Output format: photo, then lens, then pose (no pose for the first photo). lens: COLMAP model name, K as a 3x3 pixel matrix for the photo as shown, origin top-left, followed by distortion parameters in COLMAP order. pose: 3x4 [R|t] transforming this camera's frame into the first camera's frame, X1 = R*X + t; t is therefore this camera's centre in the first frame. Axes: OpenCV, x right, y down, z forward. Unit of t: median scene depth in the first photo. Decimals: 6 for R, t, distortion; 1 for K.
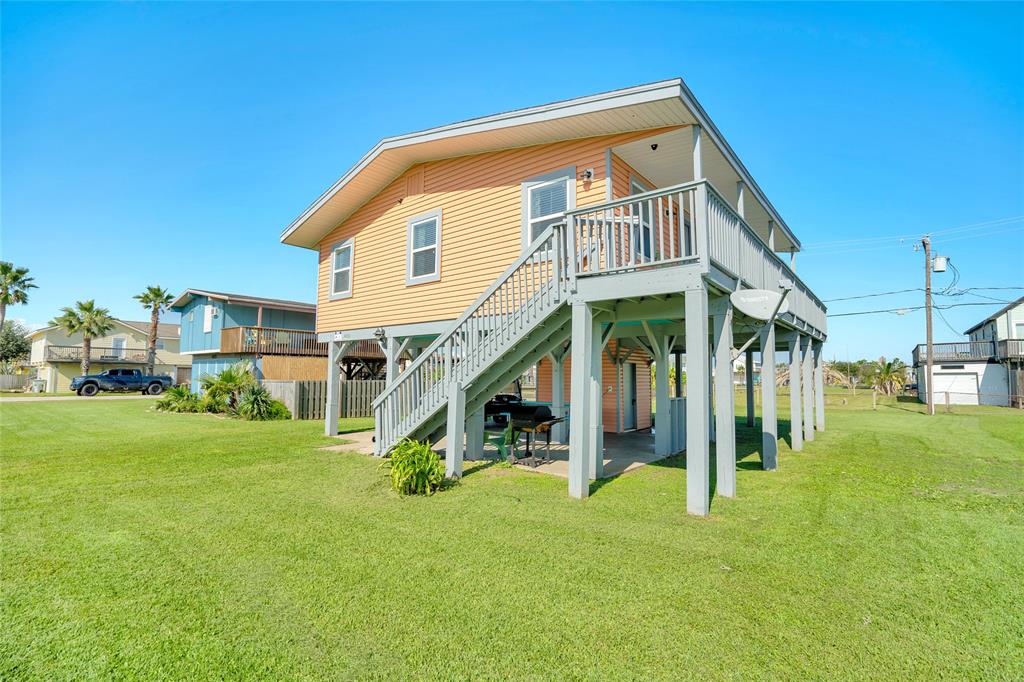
lens RADIAL K [[490.1, 0, 512.1], [0, 490.1, 337.8], [0, 0, 1]] dist [-0.059390, 0.024959]
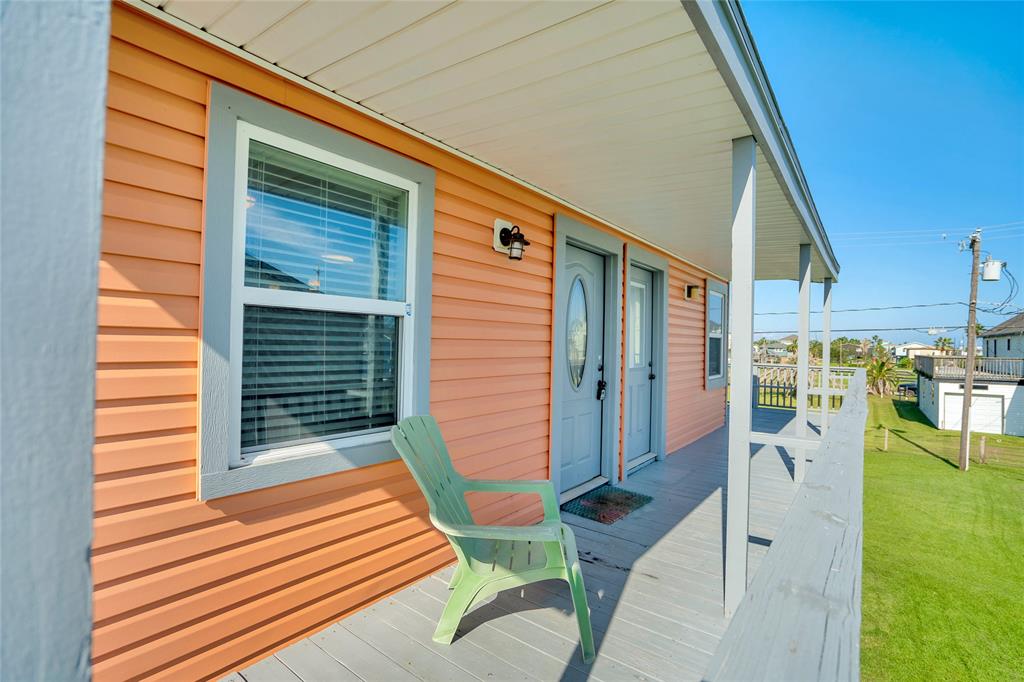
lens RADIAL K [[490.1, 0, 512.1], [0, 490.1, 337.8], [0, 0, 1]] dist [-0.059390, 0.024959]
pose [[0.999267, 0.020730, 0.032194, 0.098738], [-0.023037, 0.997064, 0.073023, -0.067529], [-0.030585, -0.073711, 0.996811, 0.213509]]
